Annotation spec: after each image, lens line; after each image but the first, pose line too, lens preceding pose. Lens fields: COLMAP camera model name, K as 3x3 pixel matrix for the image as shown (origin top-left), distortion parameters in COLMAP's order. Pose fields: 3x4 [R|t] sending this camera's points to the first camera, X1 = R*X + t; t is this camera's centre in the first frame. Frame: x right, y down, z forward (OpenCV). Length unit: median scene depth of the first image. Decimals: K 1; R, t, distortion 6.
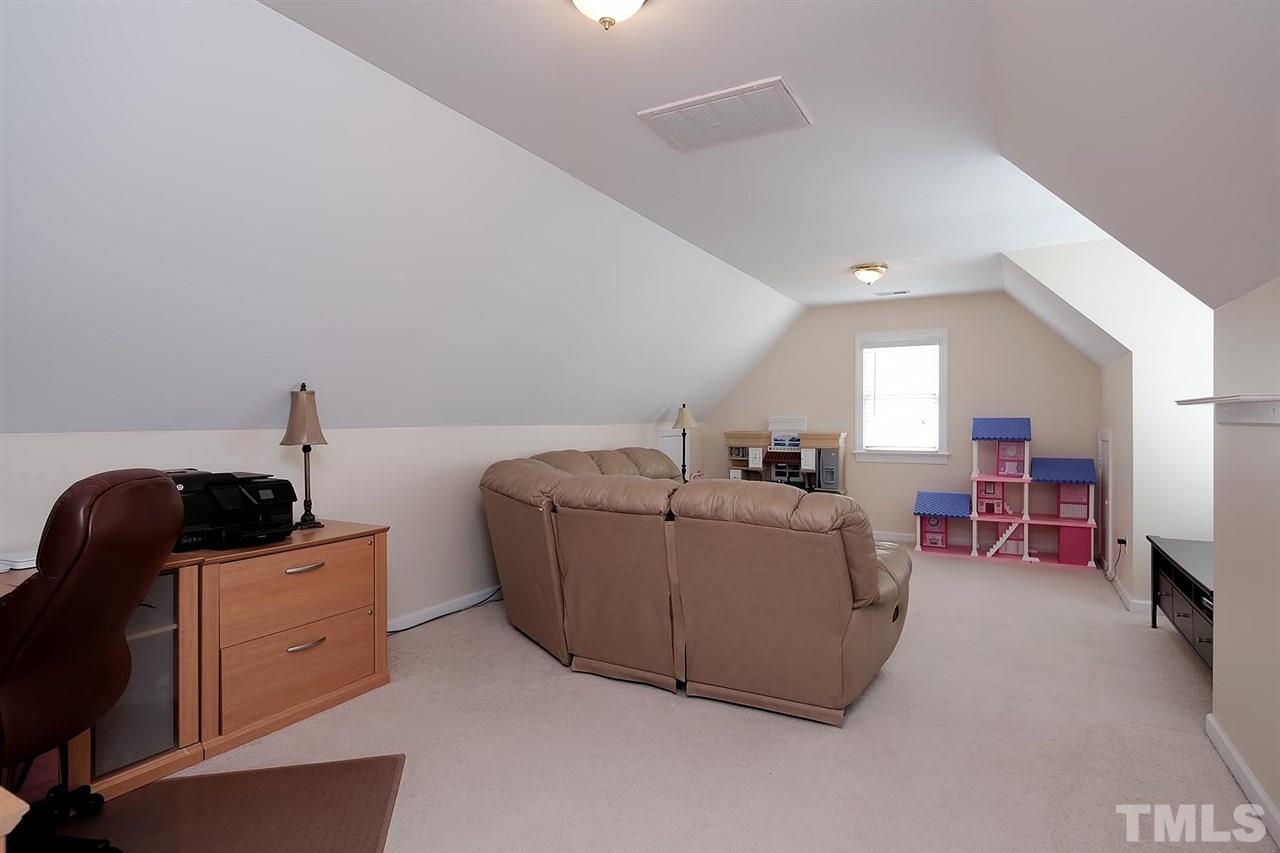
lens RADIAL K [[678.6, 0, 642.9], [0, 678.6, 421.9], [0, 0, 1]] dist [-0.000570, -0.000038]
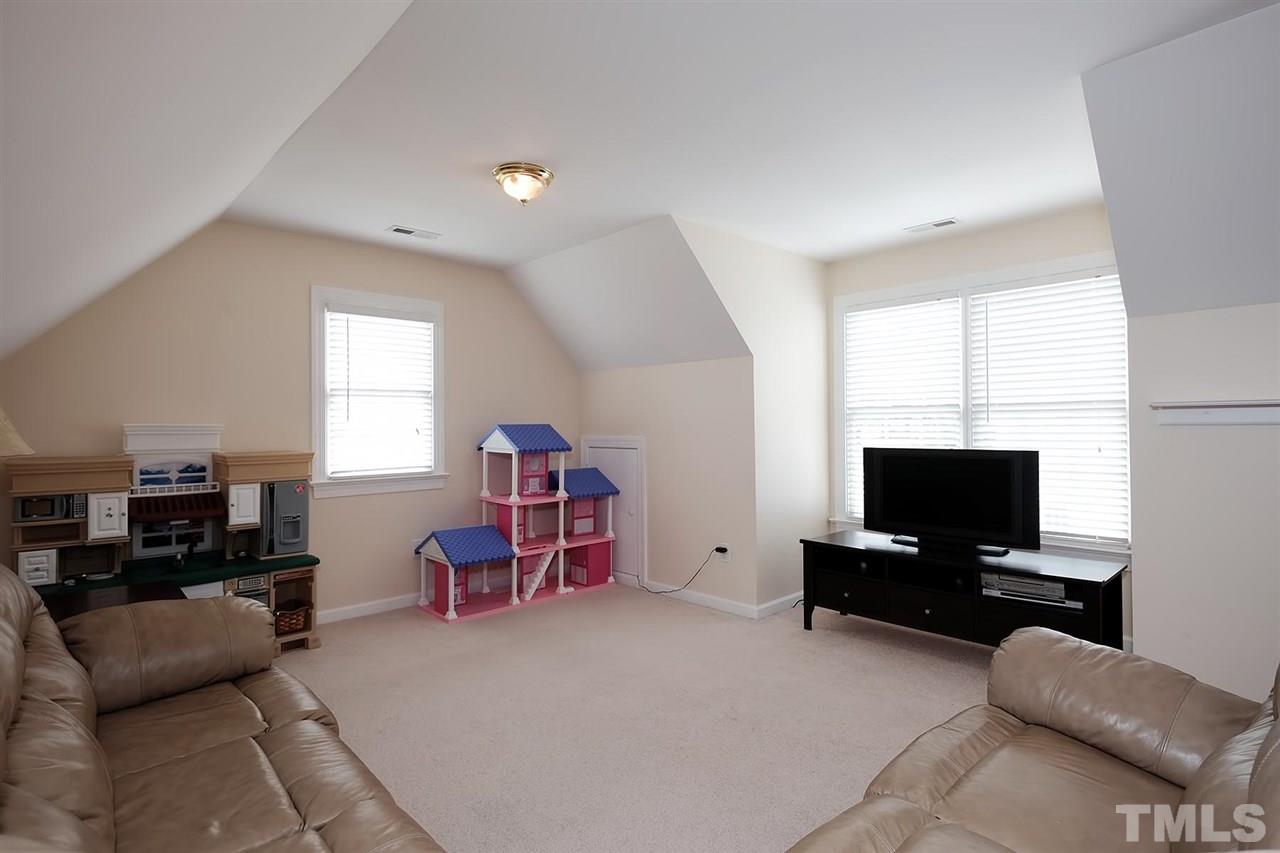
lens RADIAL K [[636.5, 0, 639.5], [0, 636.5, 430.2], [0, 0, 1]] dist [-0.002769, 0.000126]
pose [[0.298903, -0.008681, 0.954244, -0.130072], [0.013765, 0.999894, 0.004785, -0.000600], [-0.954184, 0.011705, 0.298991, 0.542494]]
